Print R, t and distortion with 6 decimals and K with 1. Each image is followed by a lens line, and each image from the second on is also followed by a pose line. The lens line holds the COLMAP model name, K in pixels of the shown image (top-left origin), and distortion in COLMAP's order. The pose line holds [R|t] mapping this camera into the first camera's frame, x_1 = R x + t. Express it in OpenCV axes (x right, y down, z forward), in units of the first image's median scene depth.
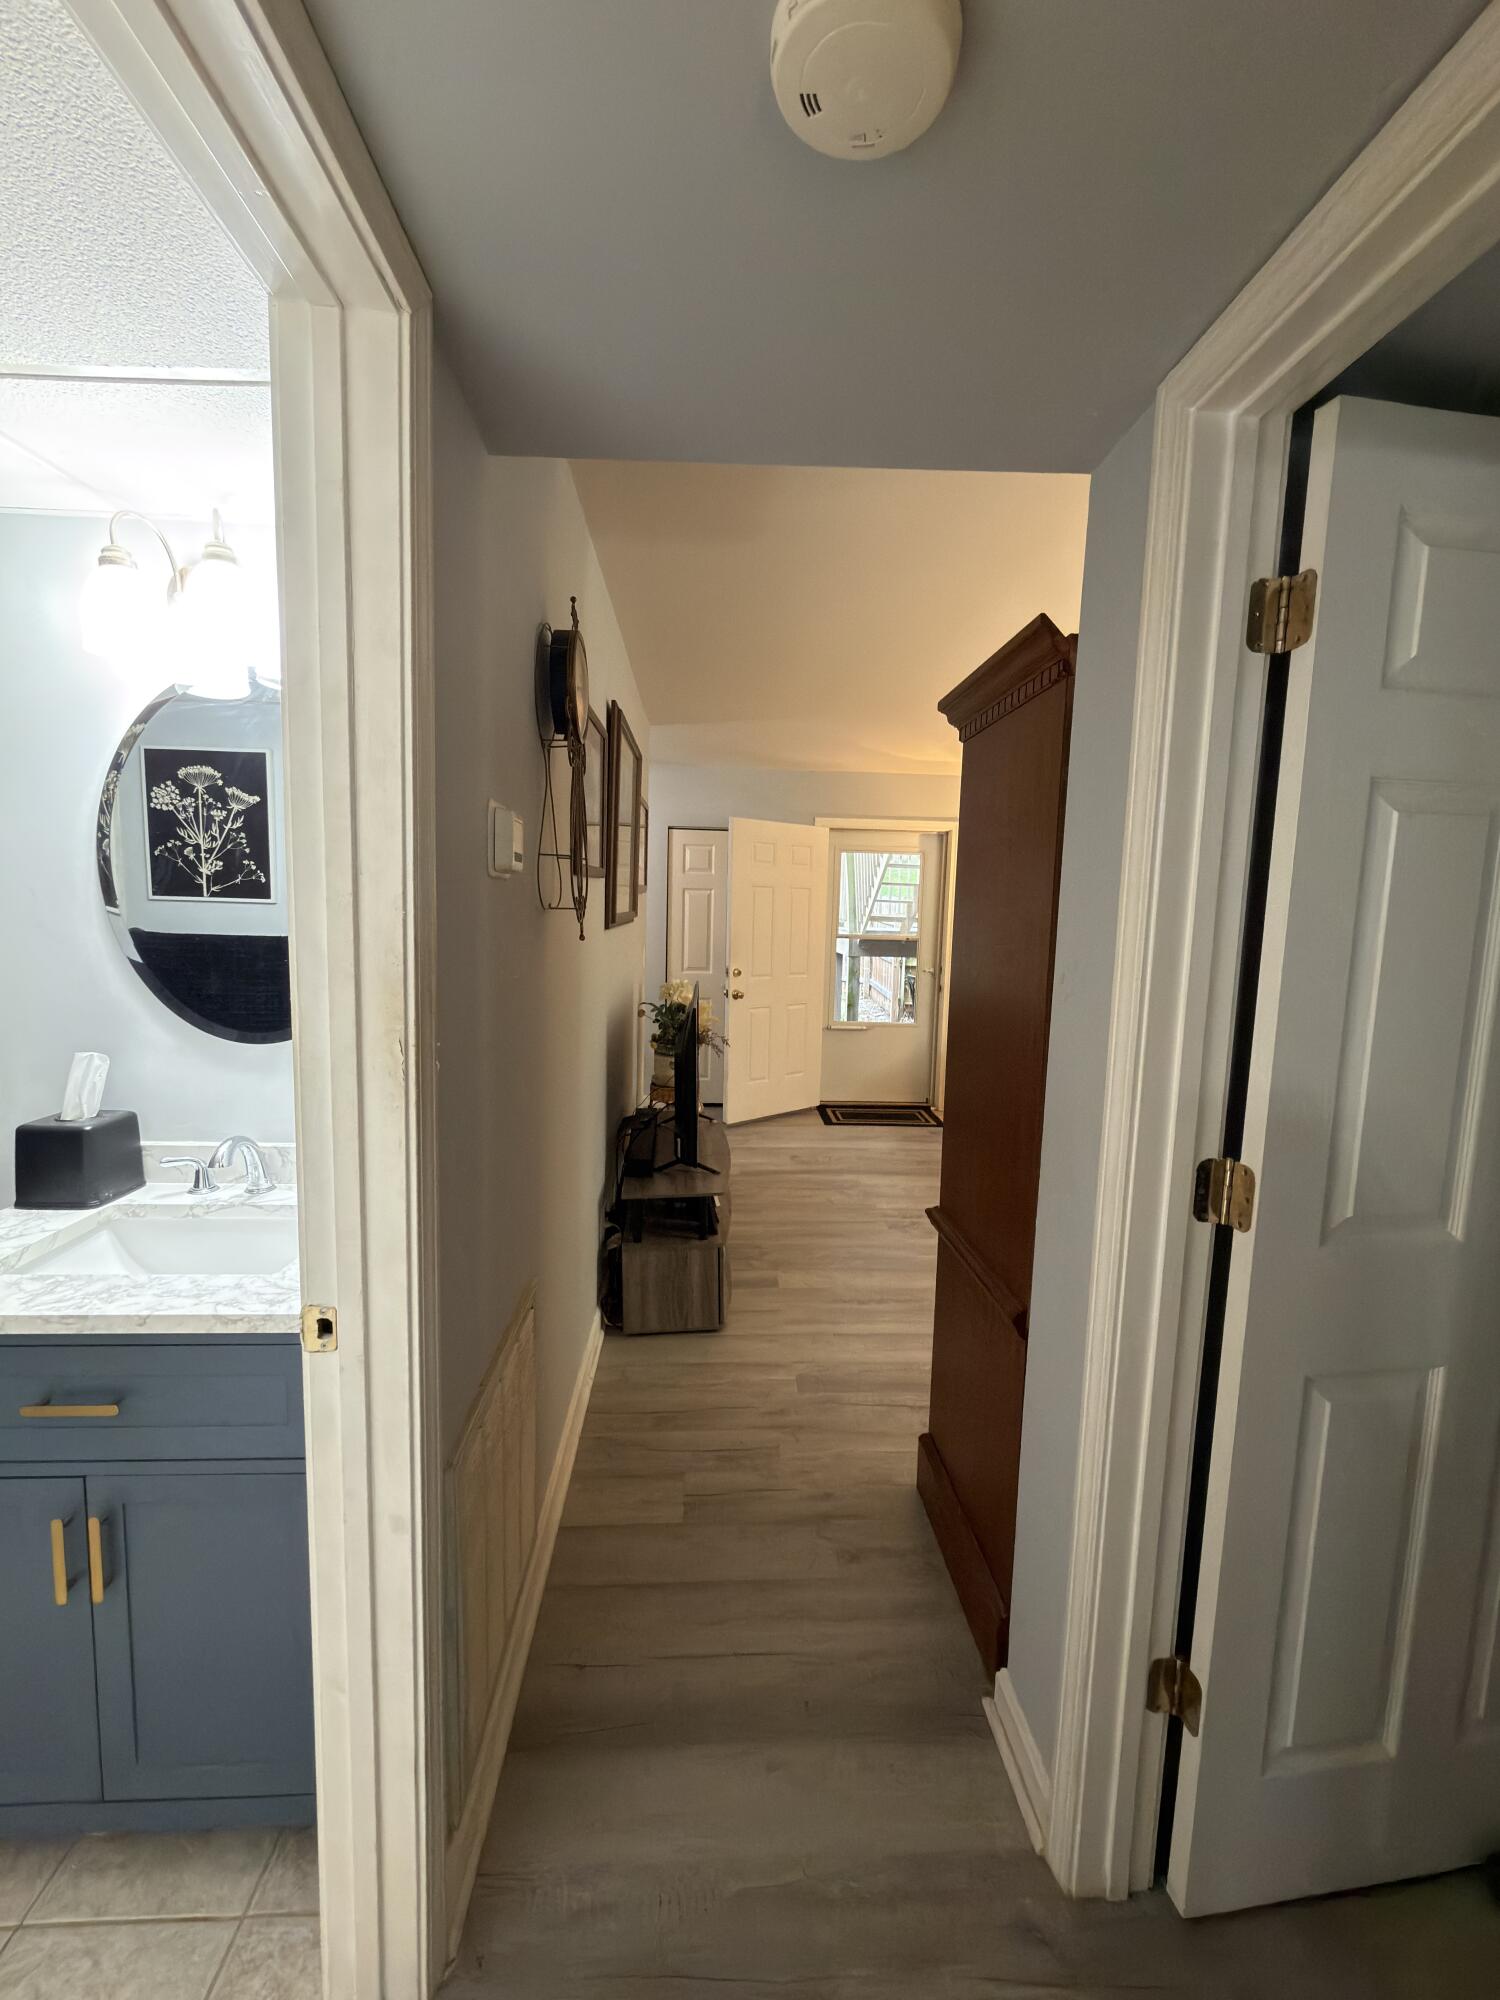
lens RADIAL K [[839.6, 0, 741.6], [0, 839.6, 1007.2], [0, 0, 1]] dist [0.002779, 0.000243]
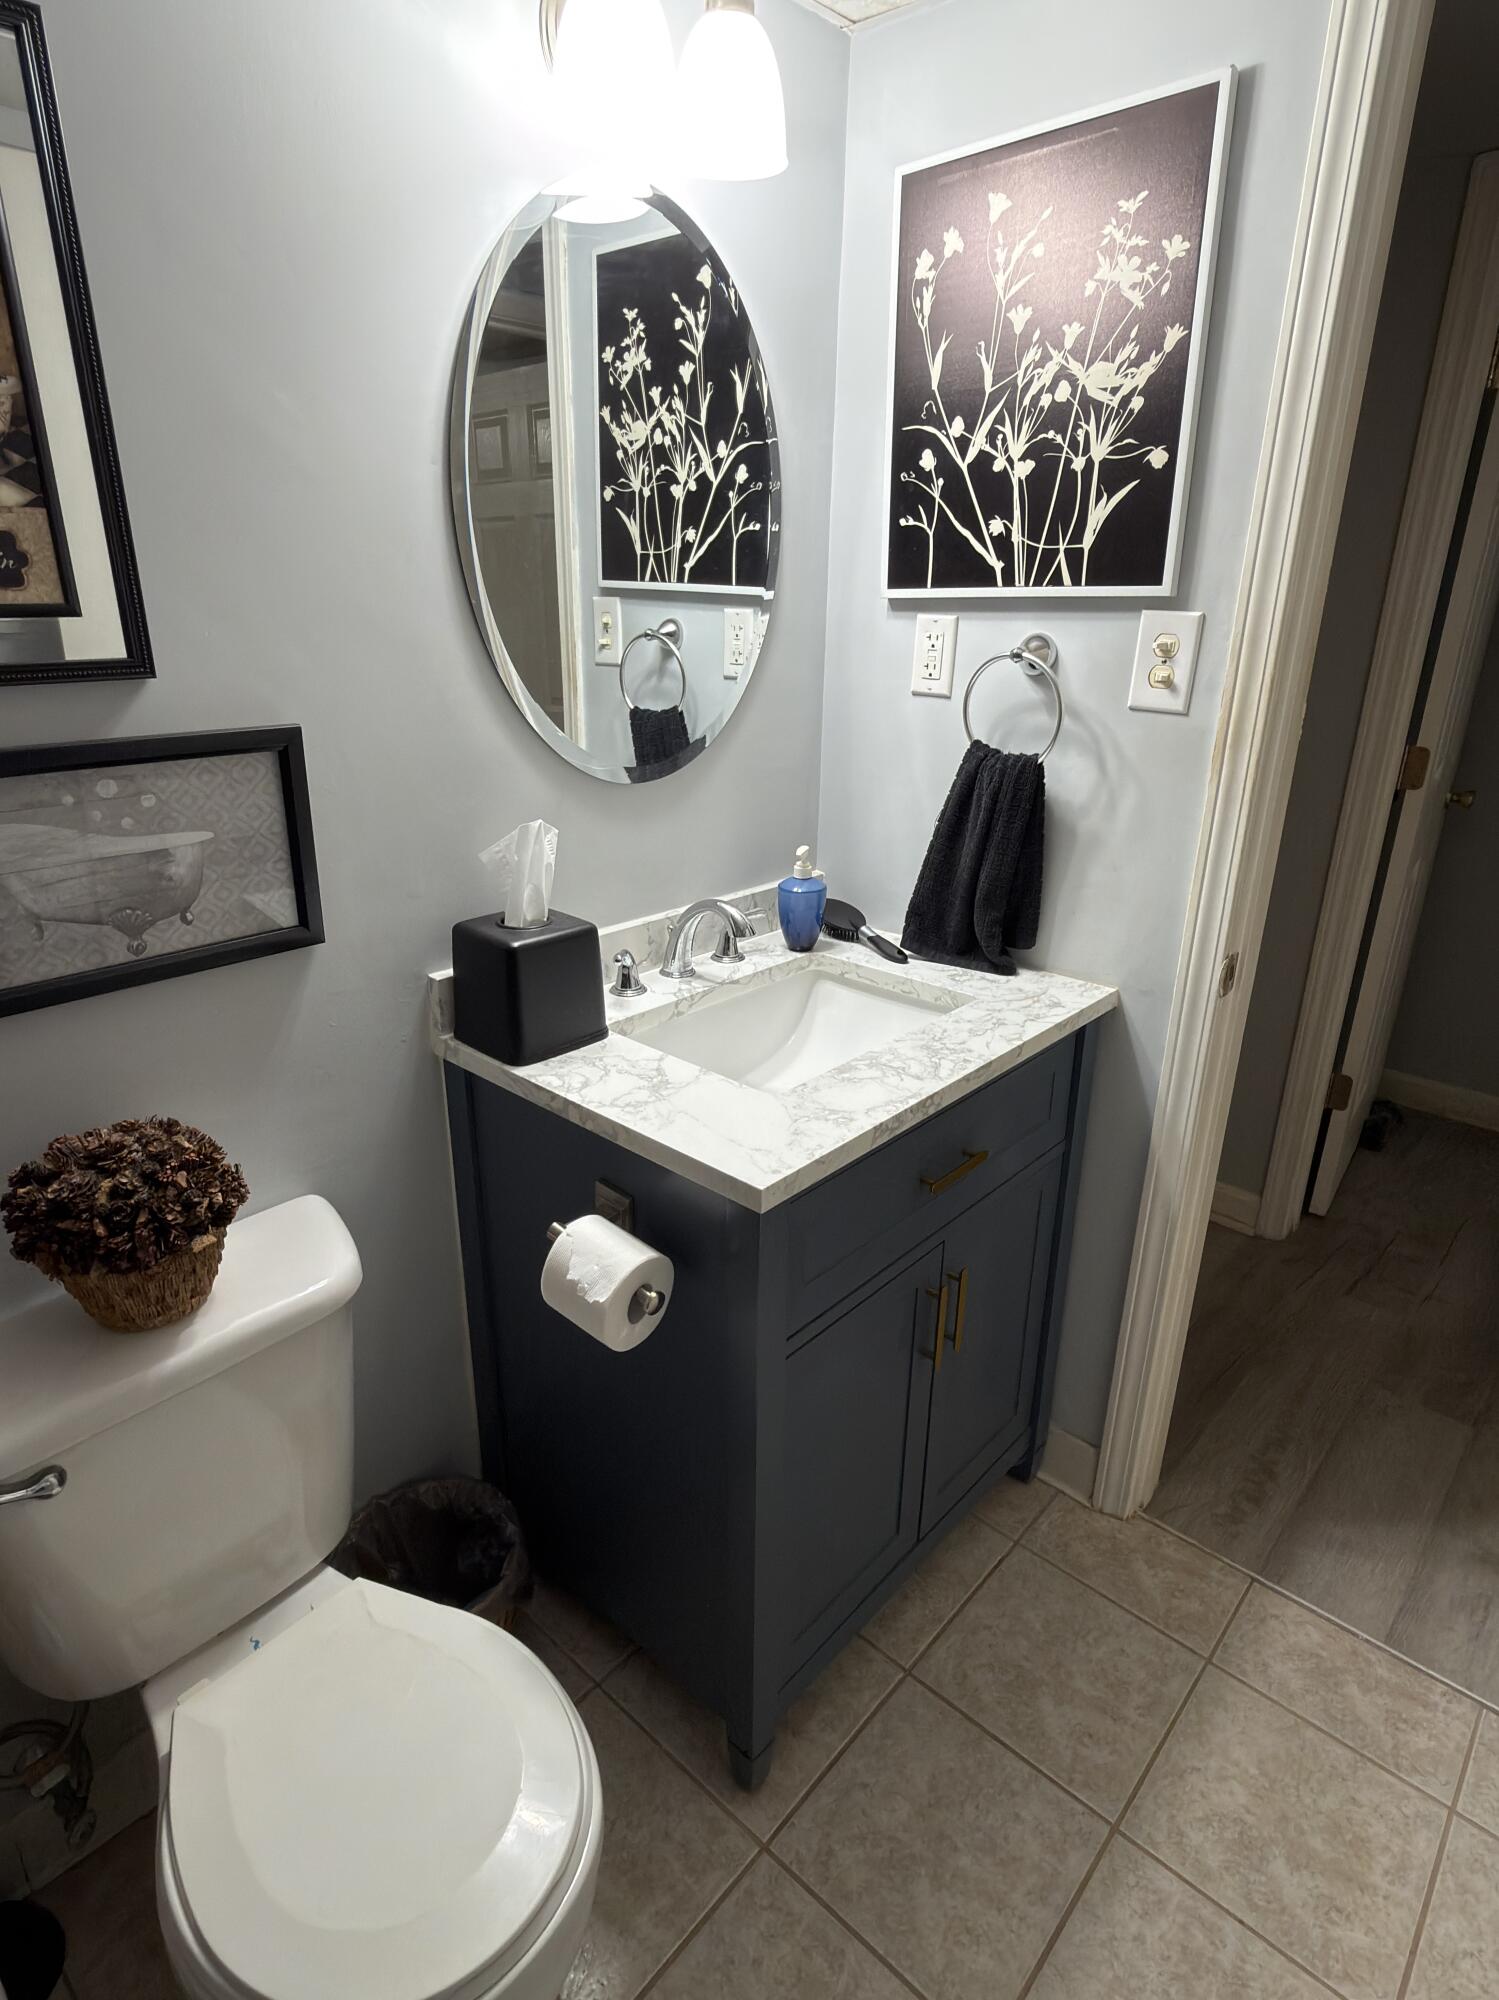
lens RADIAL K [[1100.8, 0, 749.5], [0, 1100.8, 1000.0], [0, 0, 1]] dist [0.000891, 0.000434]
pose [[0.701307, -0.261193, 0.663285, -1.278695], [0.082630, 0.953970, 0.288294, -0.046112], [-0.708054, -0.147375, 0.690608, 0.273422]]
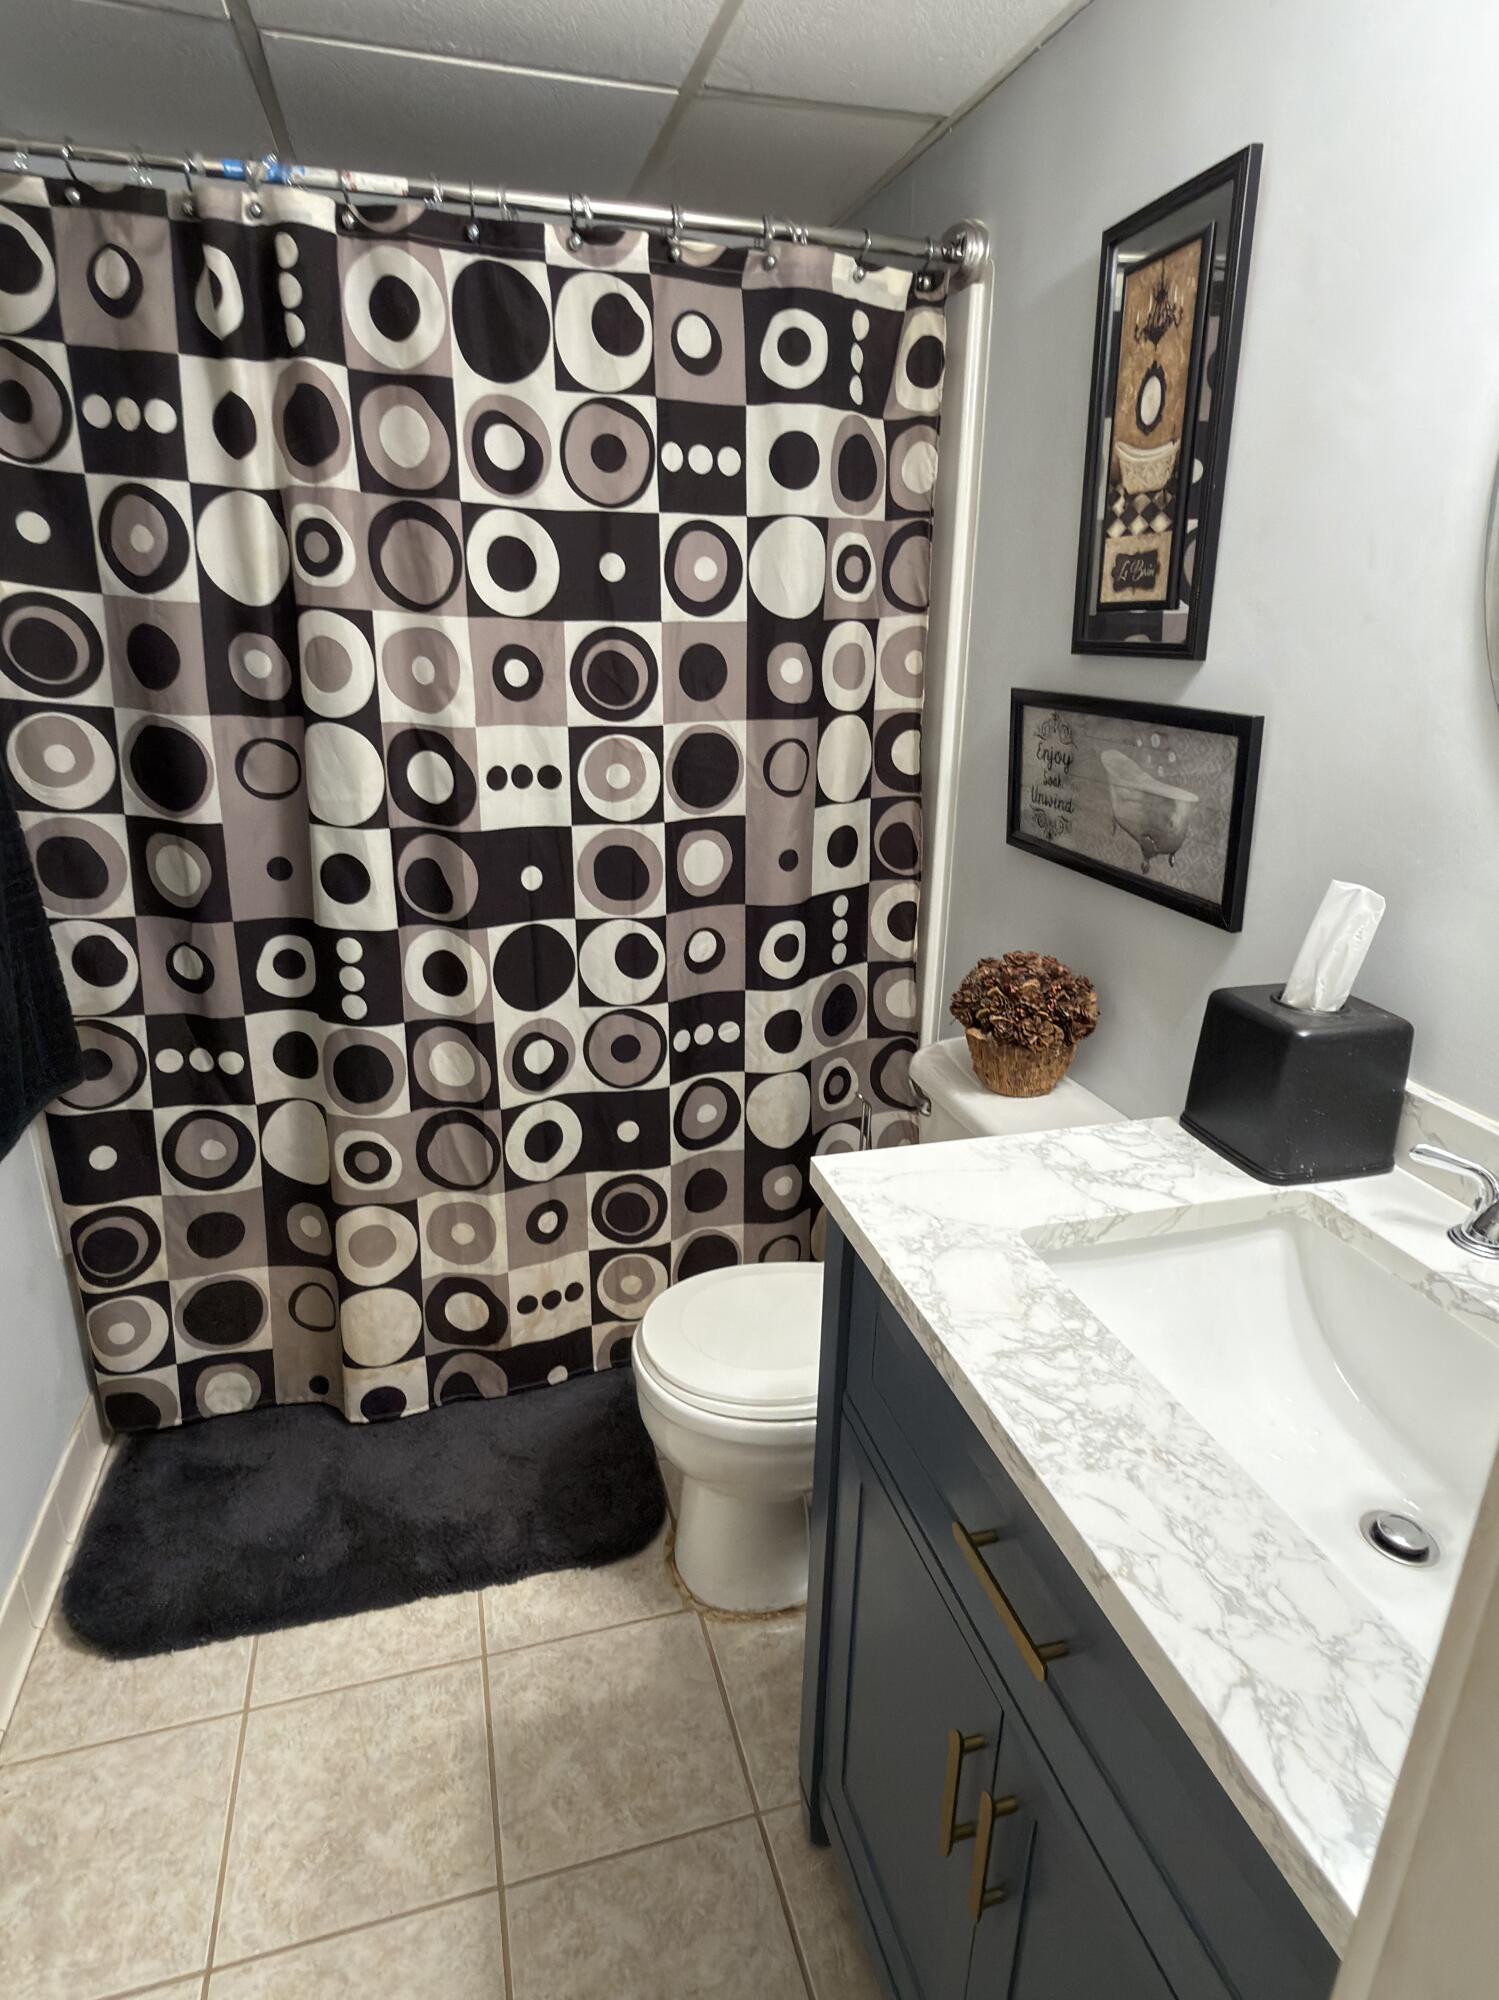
lens RADIAL K [[1100.8, 0, 749.5], [0, 1100.8, 1000.0], [0, 0, 1]] dist [0.000891, 0.000434]
pose [[0.230766, 0.304291, -0.924205, -0.250918], [-0.123442, 0.951322, 0.282397, -0.018830], [0.965147, 0.048919, 0.257095, 0.505178]]
